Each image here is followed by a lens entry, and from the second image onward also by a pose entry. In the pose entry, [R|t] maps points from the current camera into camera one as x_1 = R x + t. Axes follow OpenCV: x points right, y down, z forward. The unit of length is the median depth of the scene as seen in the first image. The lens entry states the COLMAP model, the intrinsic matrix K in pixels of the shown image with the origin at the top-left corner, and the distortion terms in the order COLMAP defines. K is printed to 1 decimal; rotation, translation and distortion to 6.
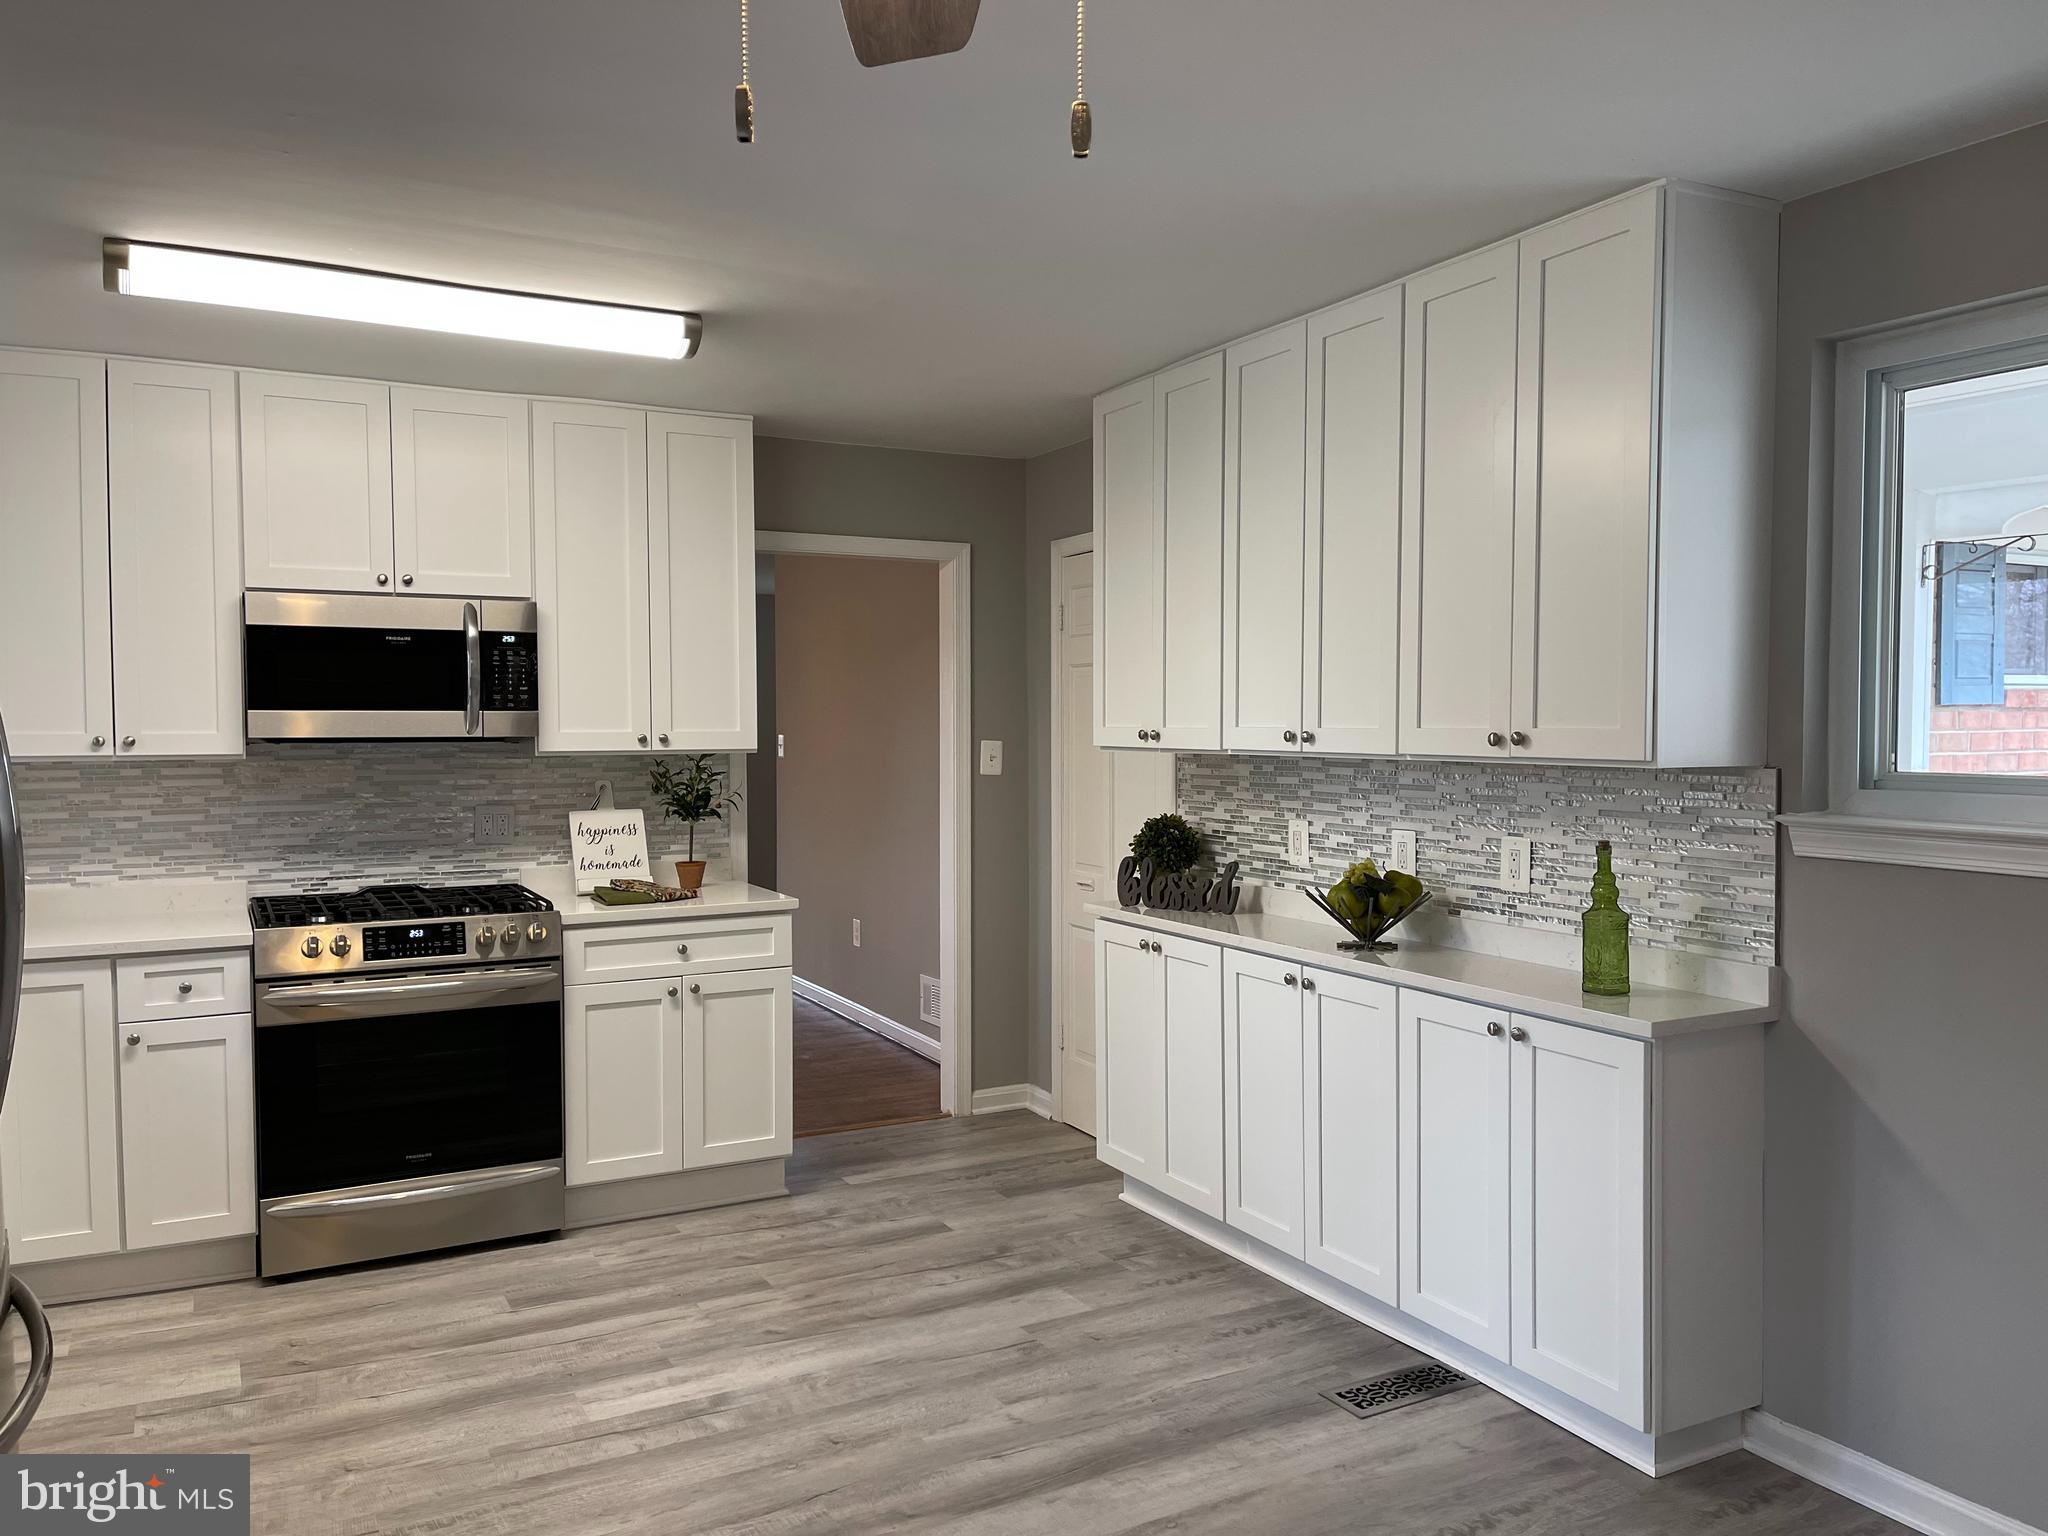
lens RADIAL K [[1538.6, 0, 1037.4], [0, 1538.6, 782.3], [0, 0, 1]] dist [0.038435, -0.035404]
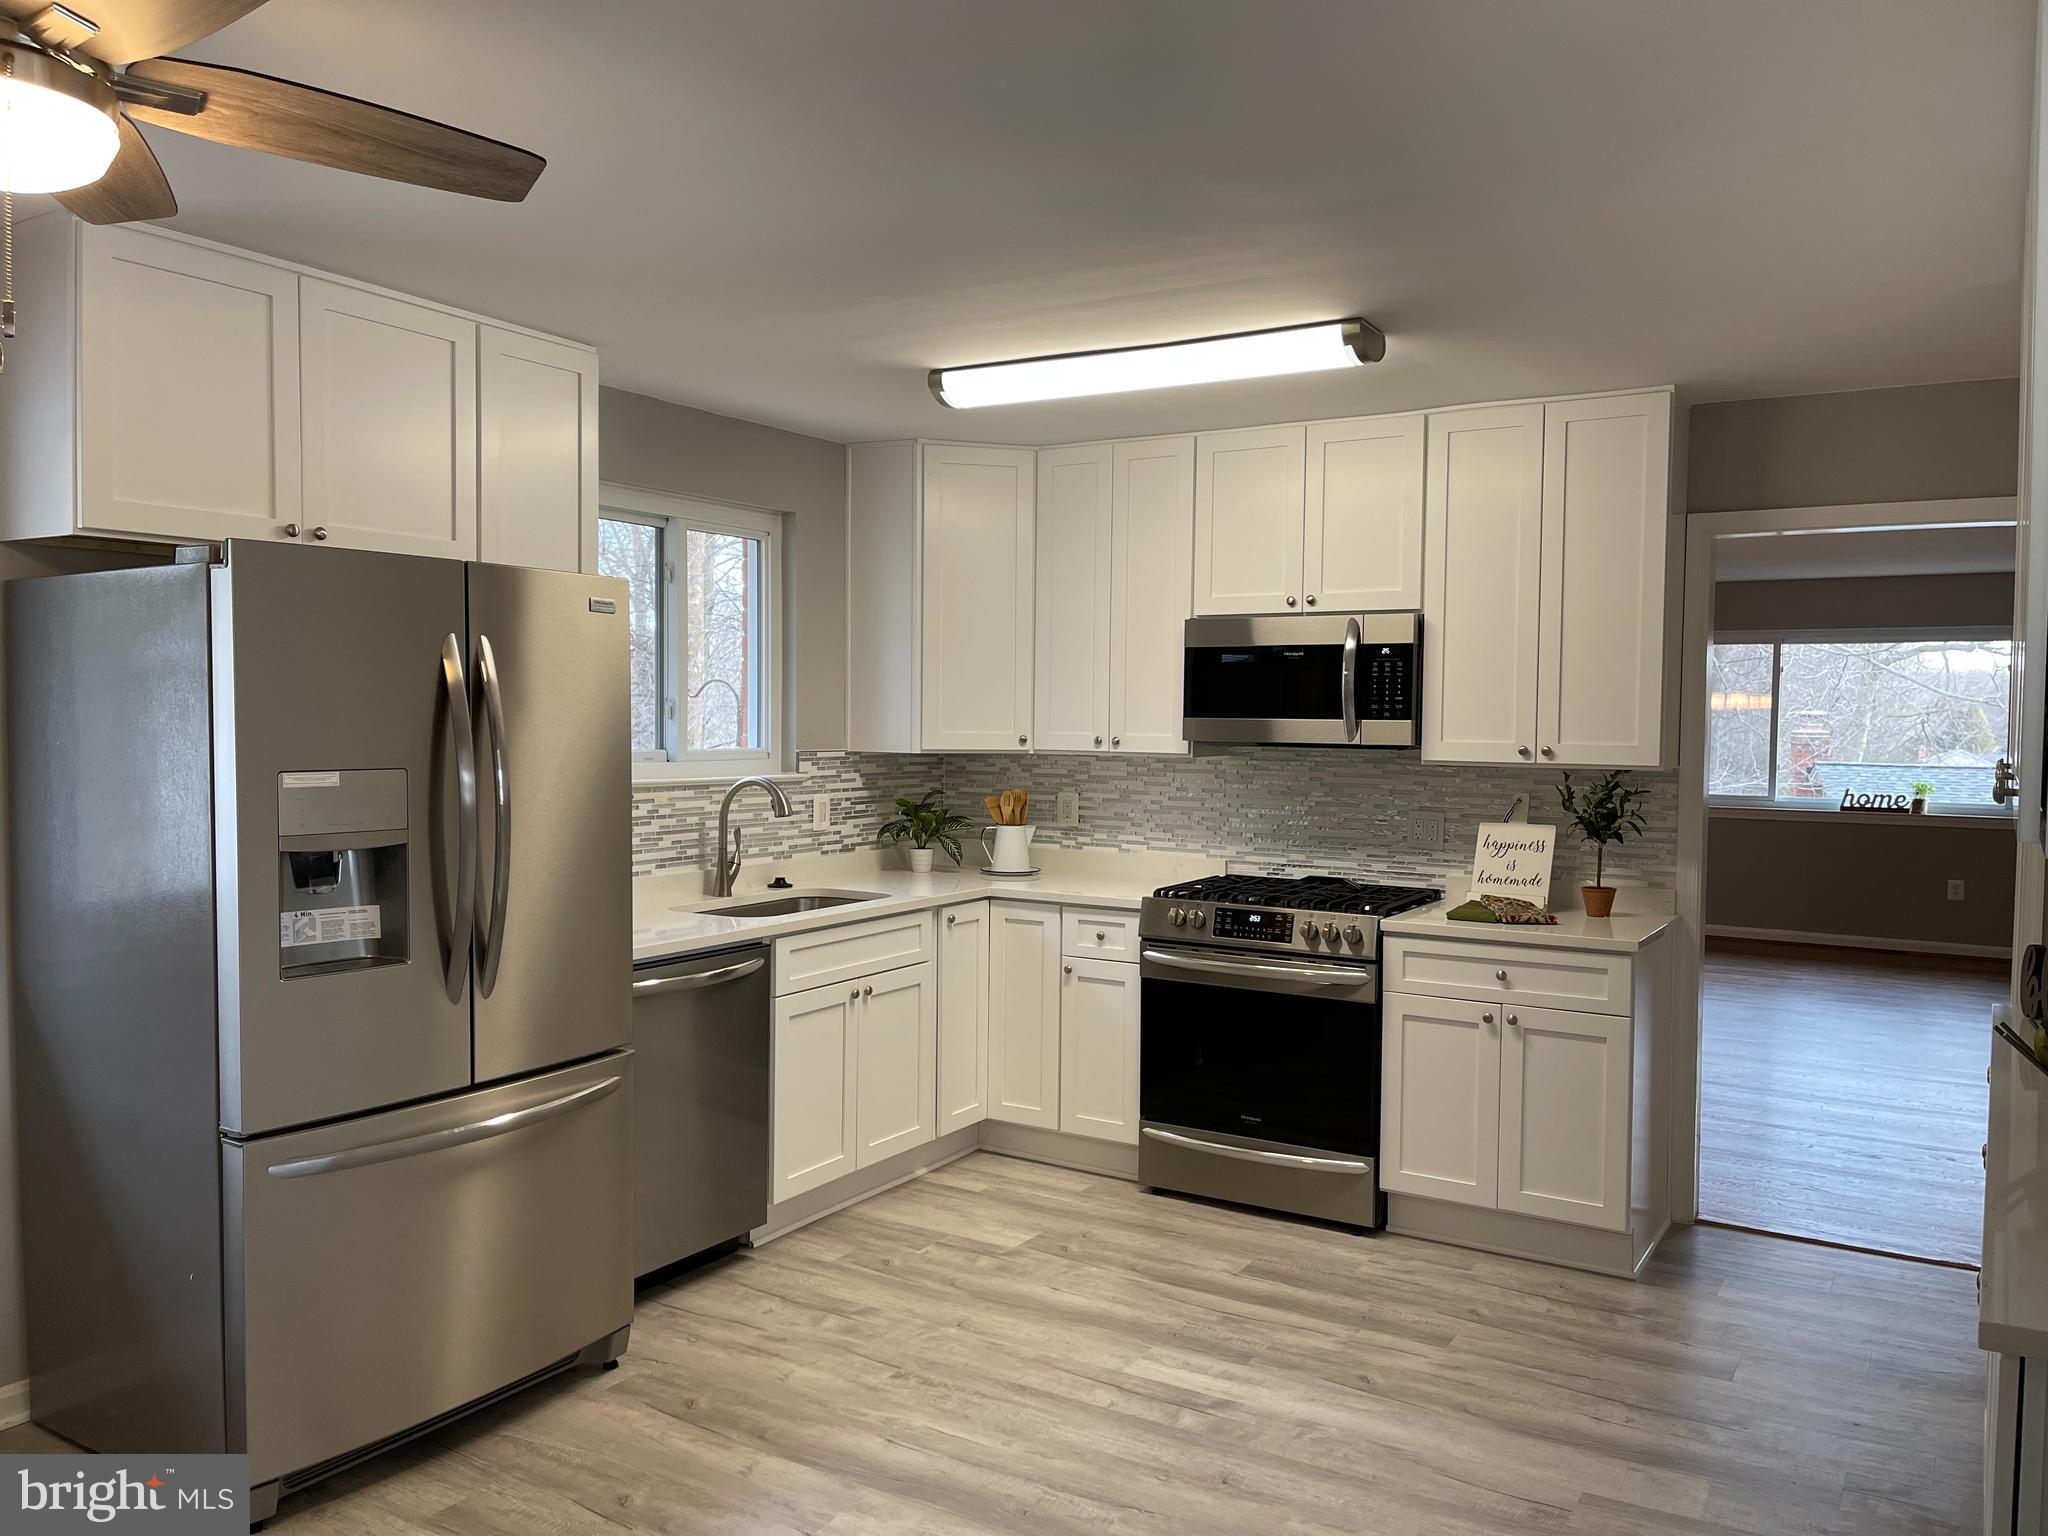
lens RADIAL K [[1538.6, 0, 1038.4], [0, 1538.6, 766.4], [0, 0, 1]] dist [0.038435, -0.035404]
pose [[0.511785, 0.038890, -0.858233, 0.471709], [-0.051198, 0.998580, 0.014719, -0.020154], [0.857586, 0.036407, 0.513050, 0.295762]]
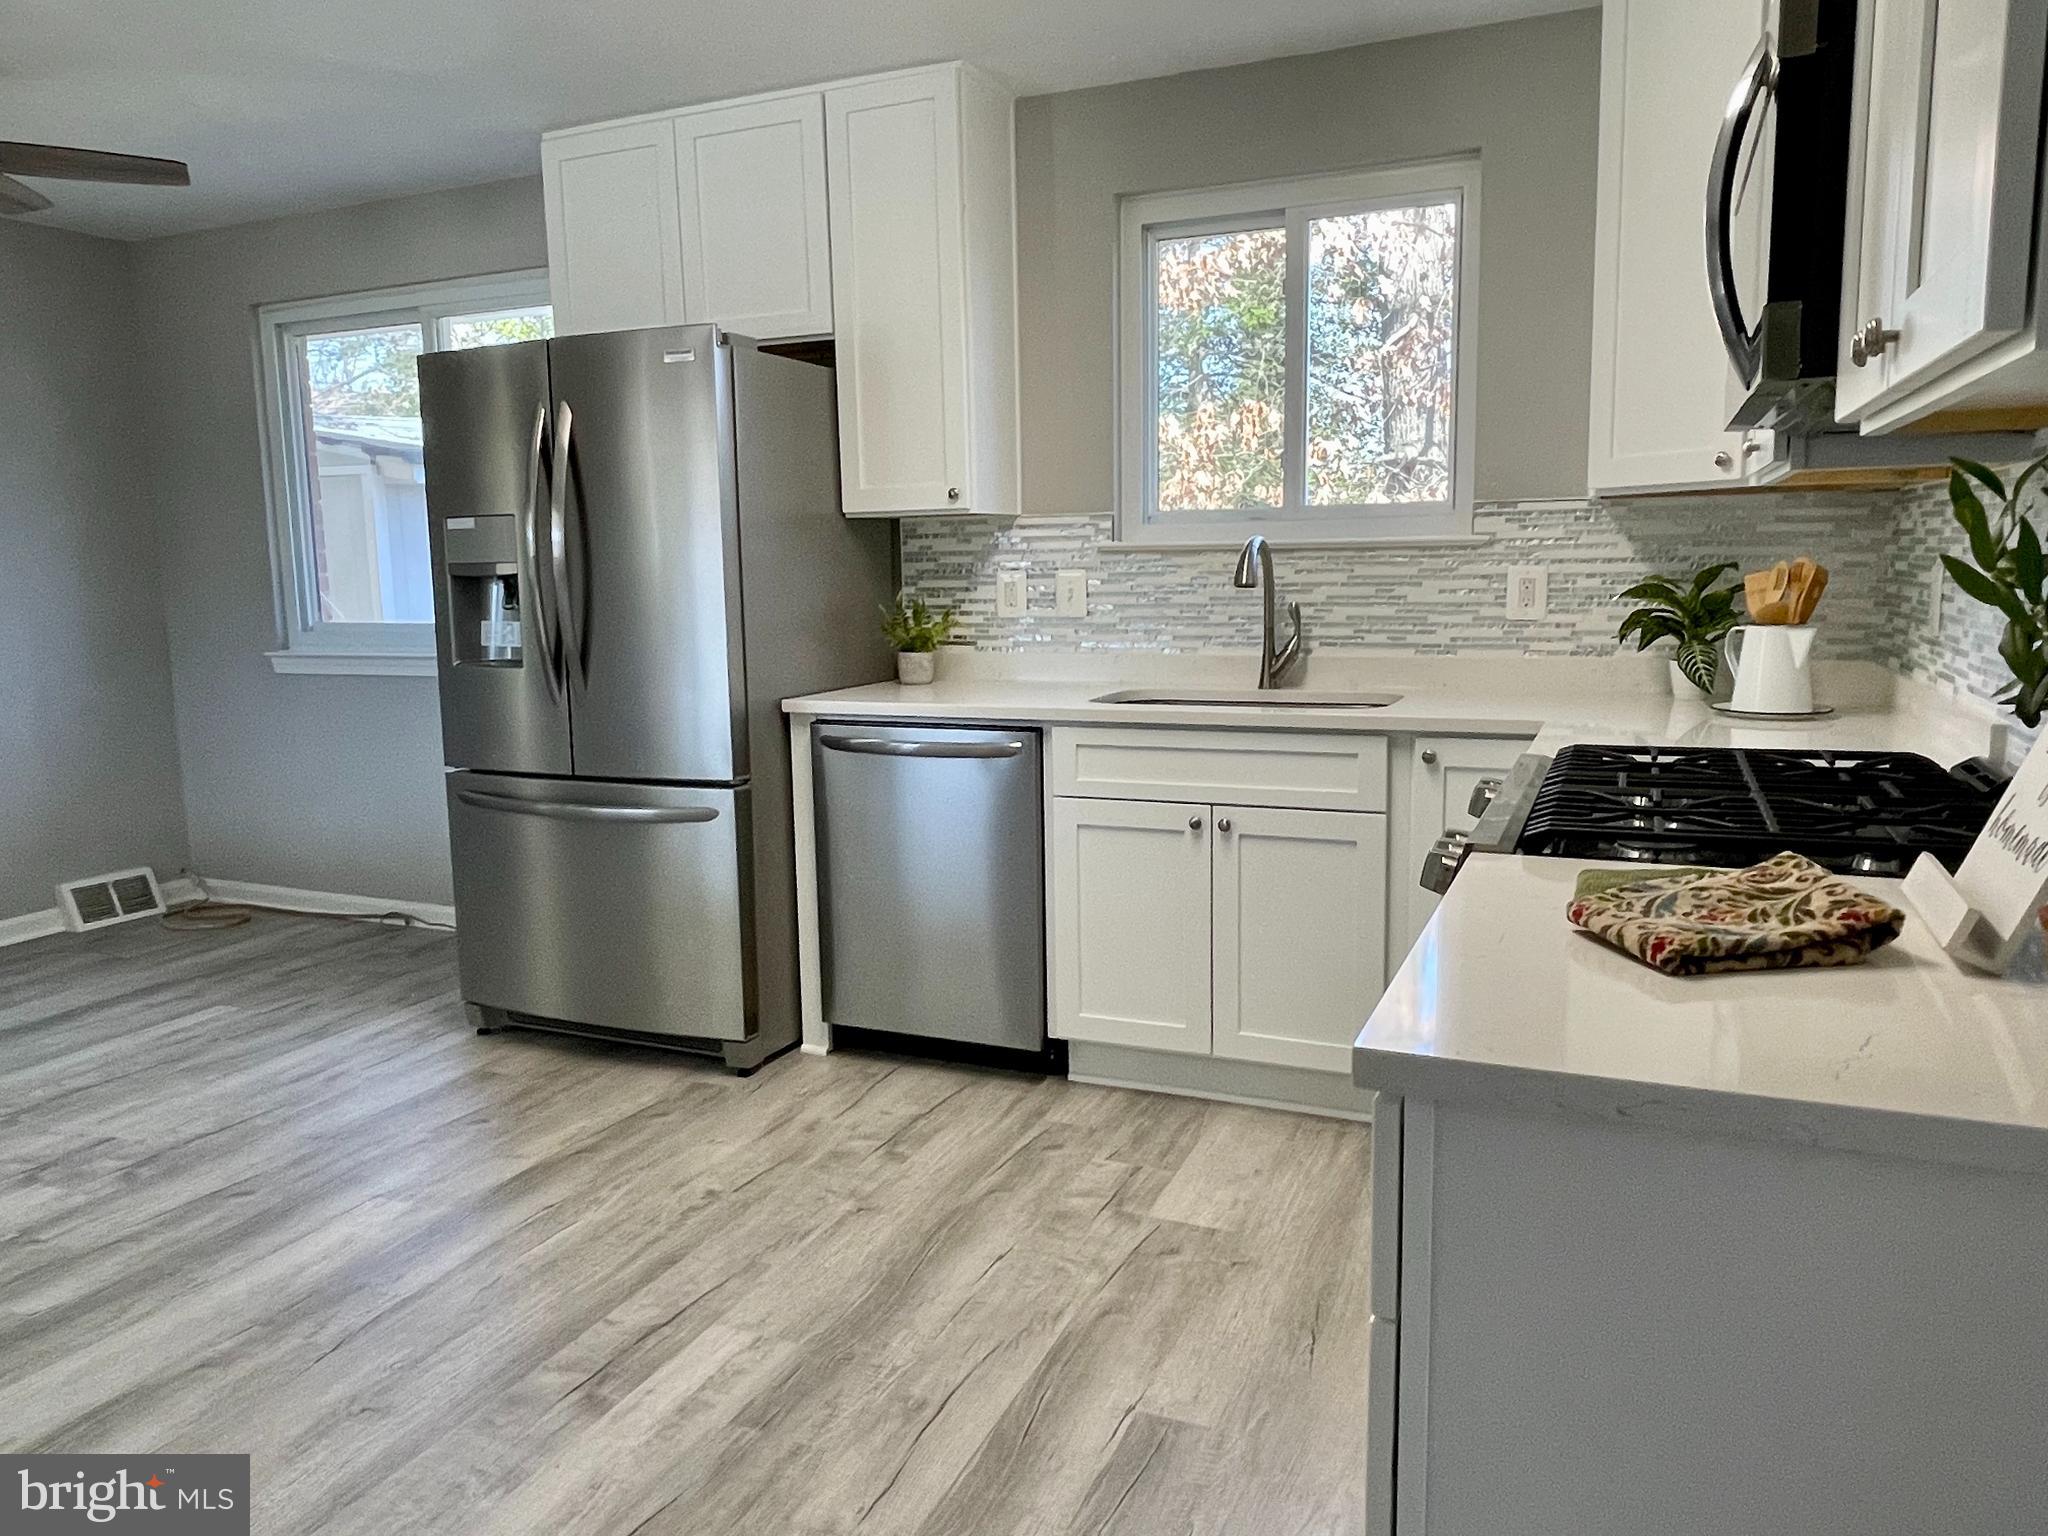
lens RADIAL K [[1440.1, 0, 1003.4], [0, 1440.1, 753.6], [0, 0, 1]] dist [0.004878, -0.003357]
pose [[-0.789851, 0.107728, -0.603764, 0.010121], [-0.001222, 0.984174, 0.177203, -0.008333], [0.613298, 0.140701, -0.777218, 1.282774]]
